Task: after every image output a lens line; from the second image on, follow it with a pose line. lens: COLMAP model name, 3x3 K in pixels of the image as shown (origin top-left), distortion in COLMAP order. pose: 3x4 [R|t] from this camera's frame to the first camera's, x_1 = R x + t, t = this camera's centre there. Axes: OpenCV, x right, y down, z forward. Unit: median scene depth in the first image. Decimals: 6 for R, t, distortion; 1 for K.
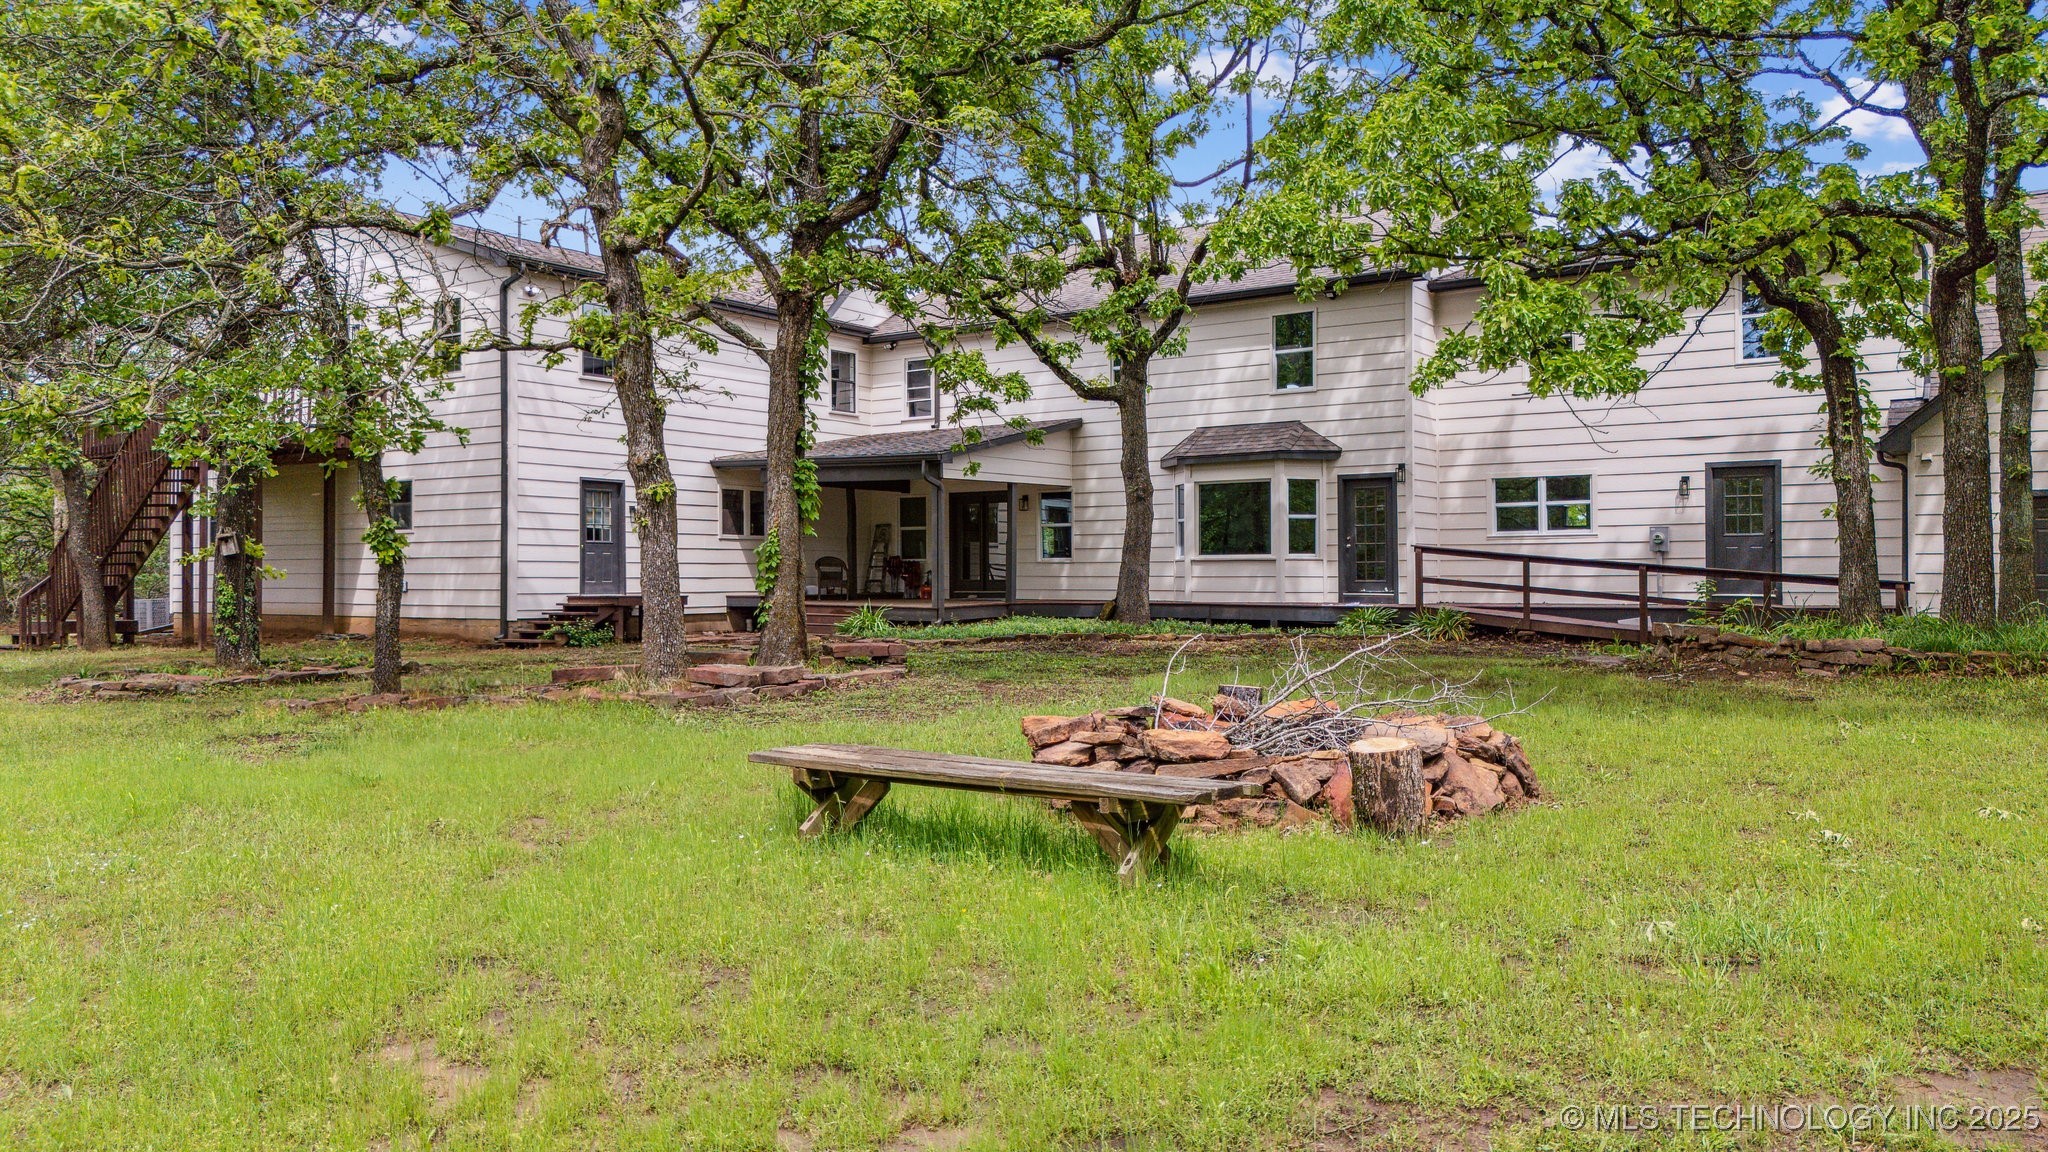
lens RADIAL K [[1514.8, 0, 1009.9], [0, 1514.8, 572.9], [0, 0, 1]] dist [0.070945, -0.061724]
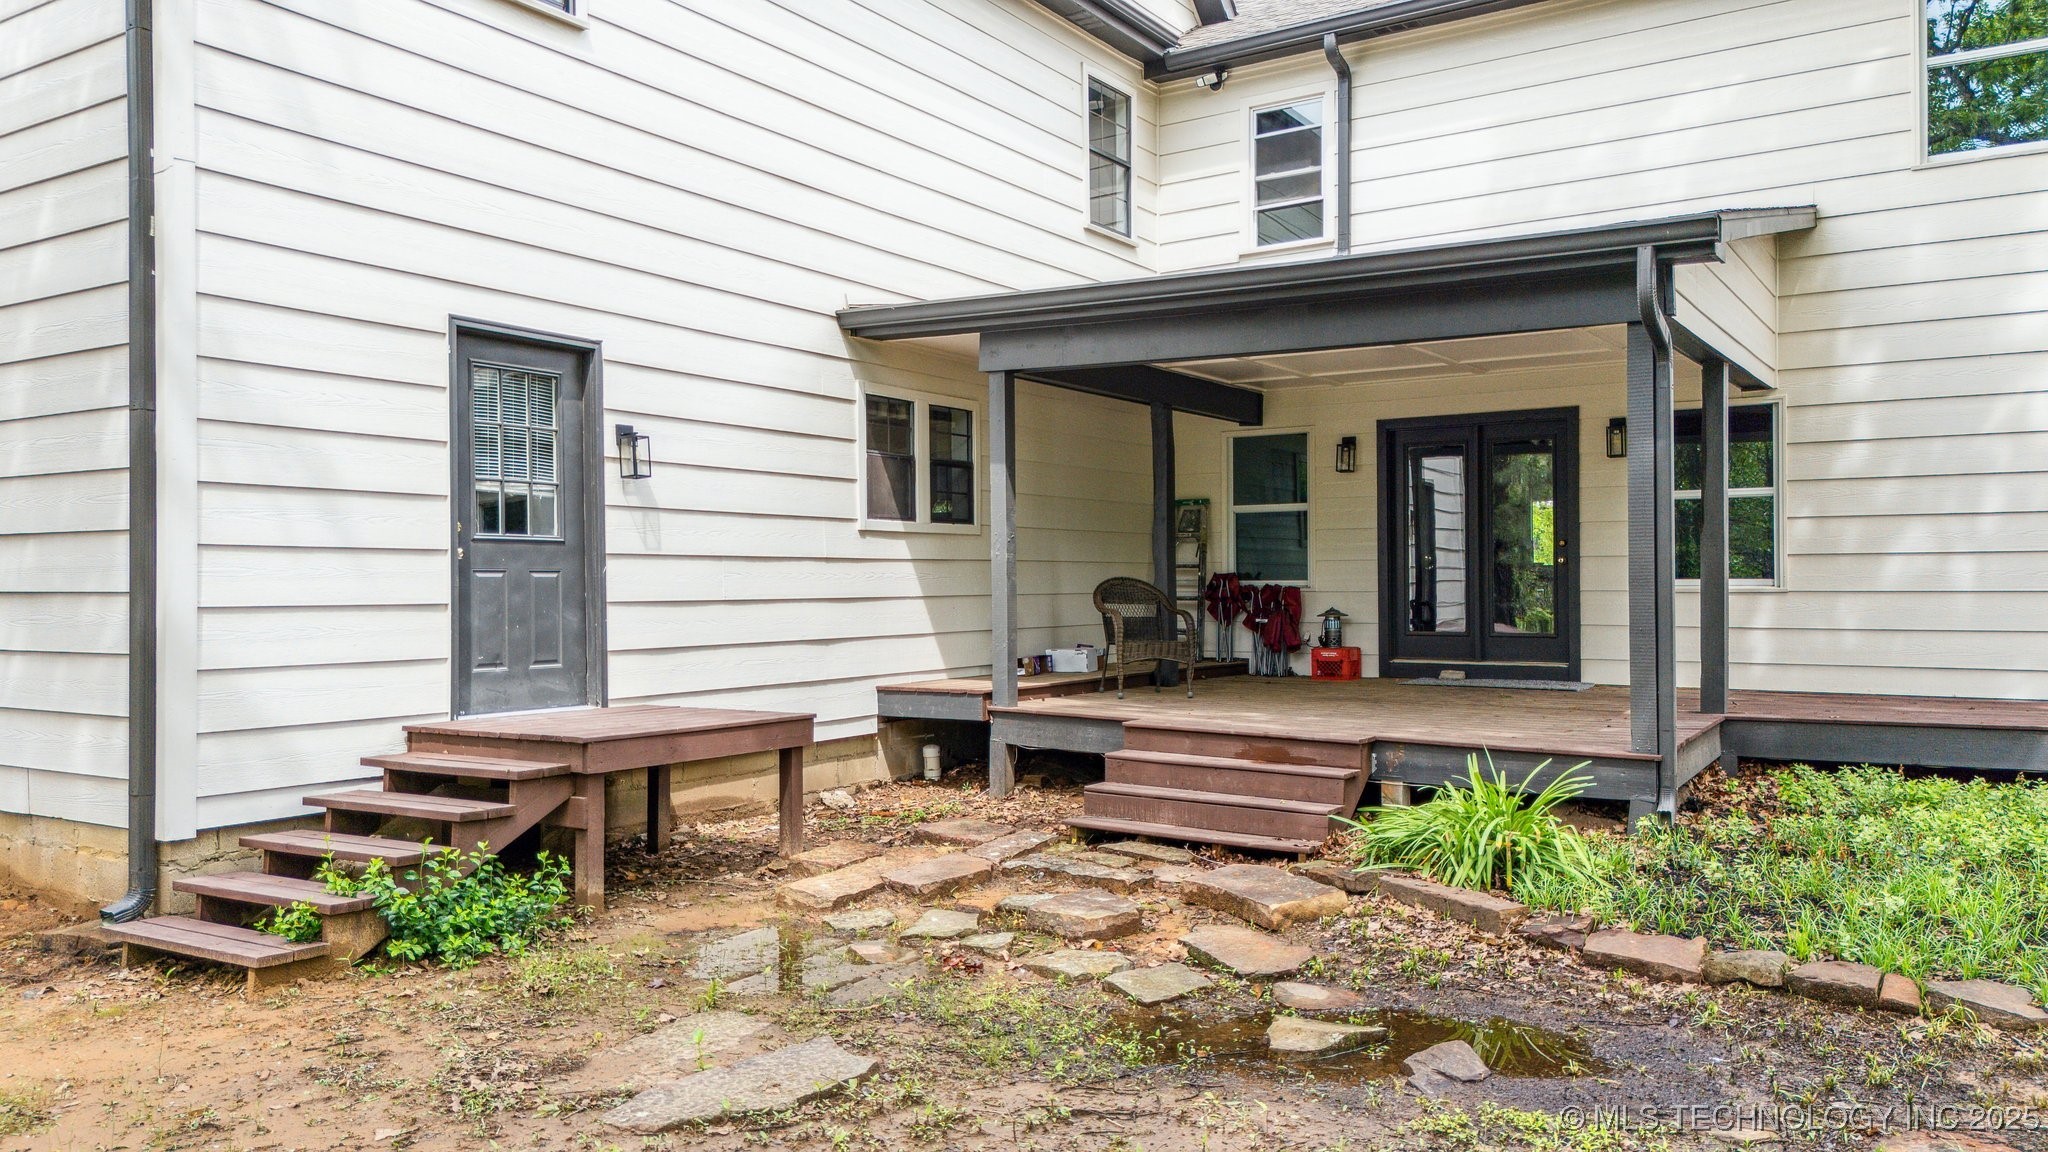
lens RADIAL K [[1514.8, 0, 1022.1], [0, 1514.8, 585.9], [0, 0, 1]] dist [0.070945, -0.061724]
pose [[0.998853, -0.003615, 0.047750, -0.187620], [0.003357, 0.999979, 0.005493, -0.012325], [-0.047769, -0.005326, 0.998844, 0.704303]]
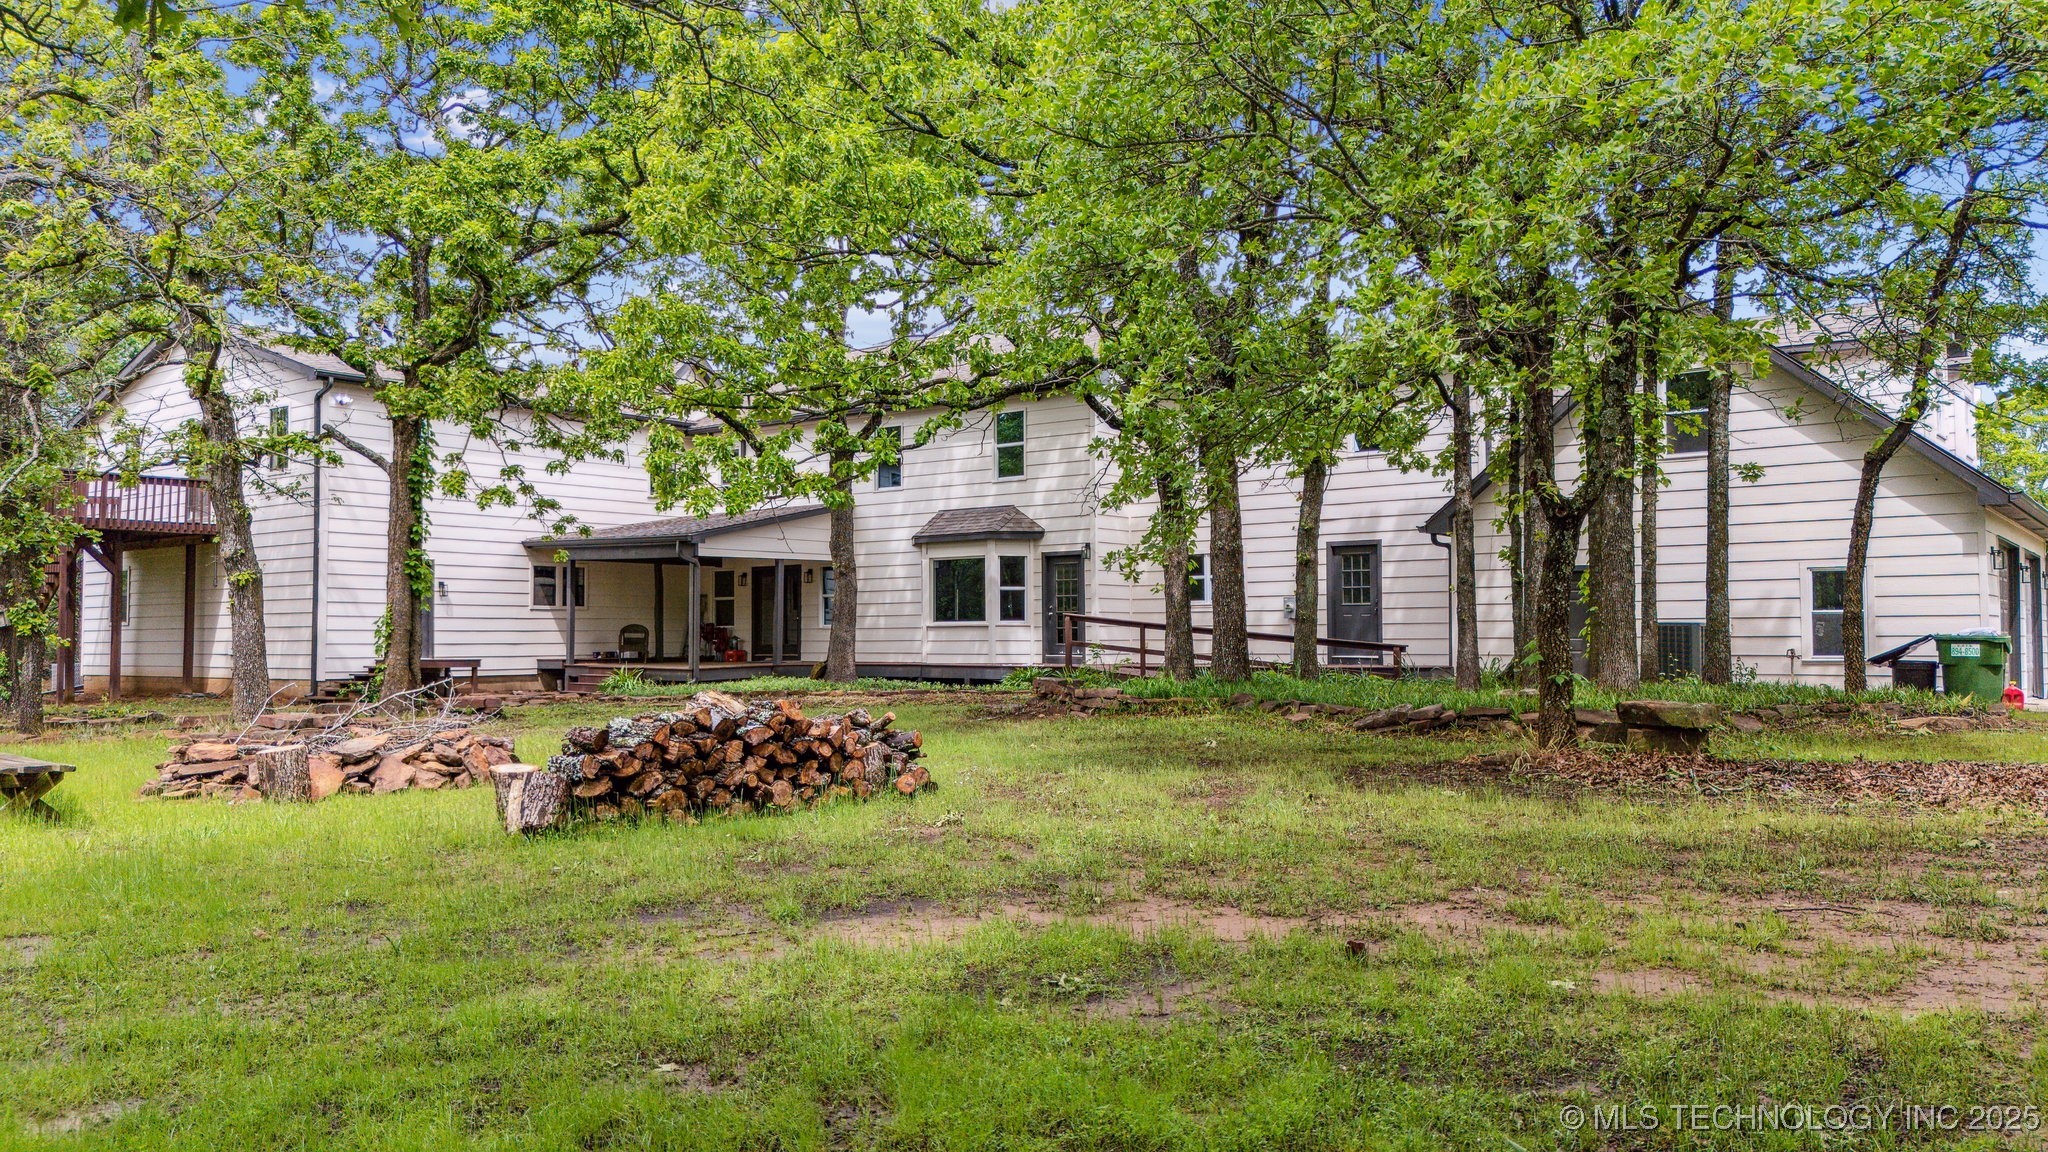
lens RADIAL K [[1514.8, 0, 1031.8], [0, 1514.8, 580.4], [0, 0, 1]] dist [0.070945, -0.061724]
pose [[0.999250, -0.004080, -0.038504, 0.253529], [0.002659, 0.999316, -0.036887, -0.000851], [0.038628, 0.036757, 0.998577, -0.147993]]
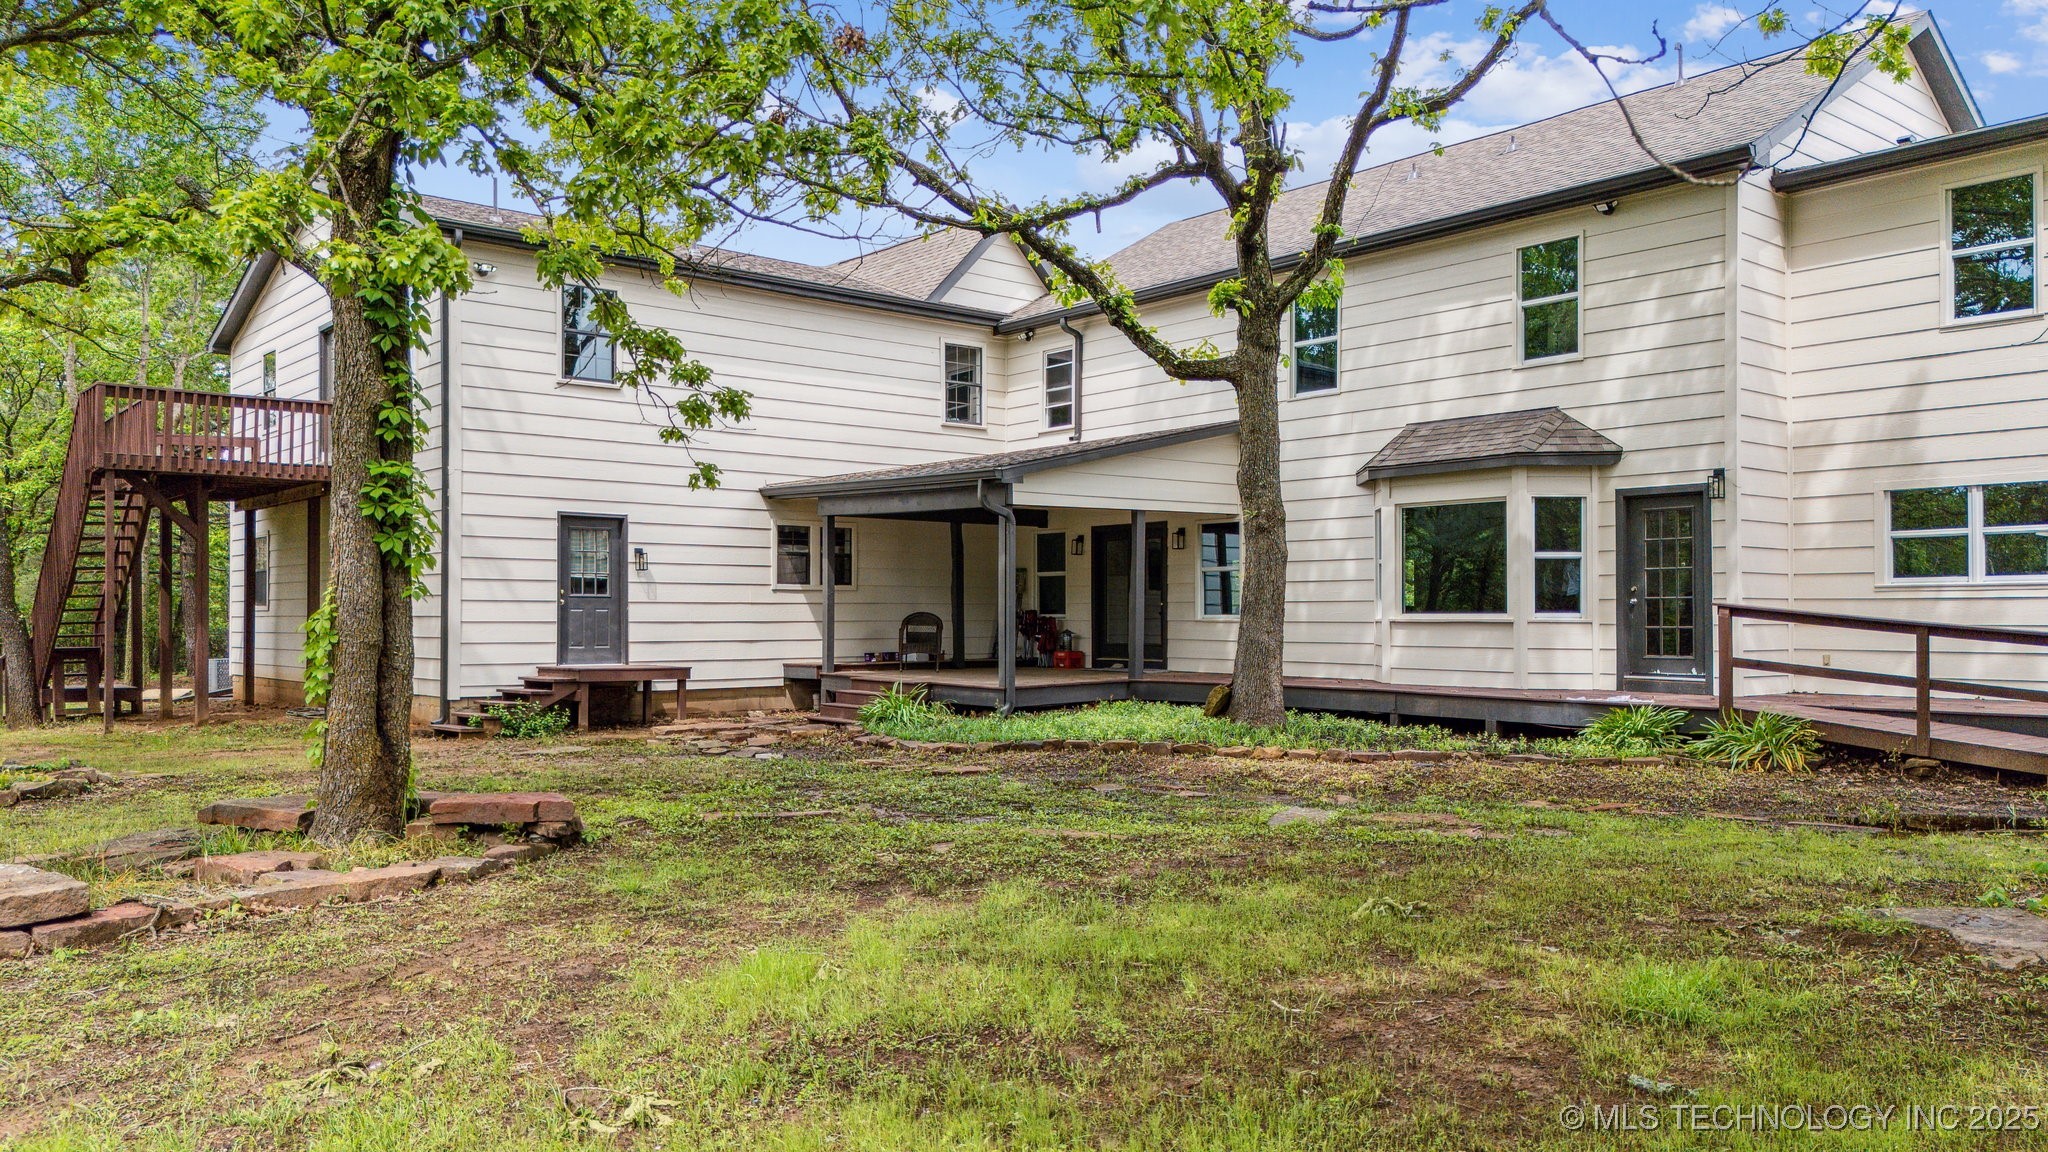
lens RADIAL K [[1514.8, 0, 1024.7], [0, 1514.8, 616.6], [0, 0, 1]] dist [0.070945, -0.061724]
pose [[0.968326, 0.002349, -0.249678, 0.136485], [-0.001616, 0.999994, 0.003139, -0.012739], [0.249684, -0.002636, 0.968324, 0.317426]]
